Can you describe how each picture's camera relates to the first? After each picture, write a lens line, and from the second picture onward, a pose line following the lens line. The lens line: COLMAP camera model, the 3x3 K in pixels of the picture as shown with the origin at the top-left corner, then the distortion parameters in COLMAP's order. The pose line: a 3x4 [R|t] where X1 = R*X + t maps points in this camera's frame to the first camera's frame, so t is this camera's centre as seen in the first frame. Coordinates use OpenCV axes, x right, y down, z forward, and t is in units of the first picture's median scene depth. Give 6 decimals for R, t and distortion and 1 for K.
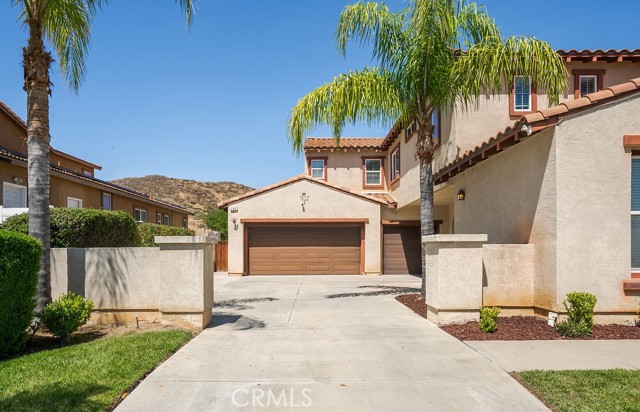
lens RADIAL K [[406.8, 0, 317.9], [0, 406.8, 252.1], [0, 0, 1]] dist [0.002279, 0.001913]
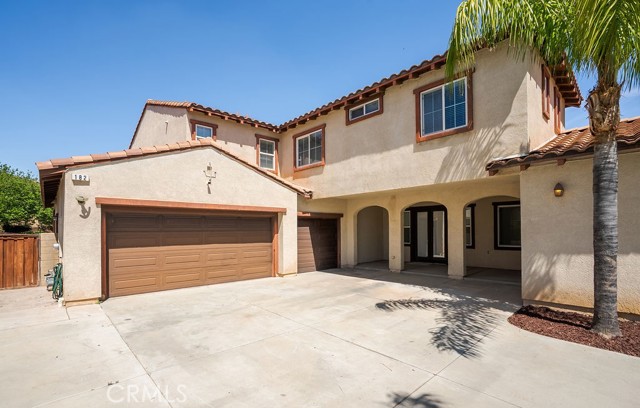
lens RADIAL K [[304.7, 0, 318.5], [0, 304.7, 225.7], [0, 0, 1]] dist [-0.000012, 0.000325]
pose [[0.739215, 0.009449, 0.673404, -0.243264], [0.007936, 0.999710, -0.022740, -0.032825], [-0.673423, 0.022154, 0.738925, 0.497972]]
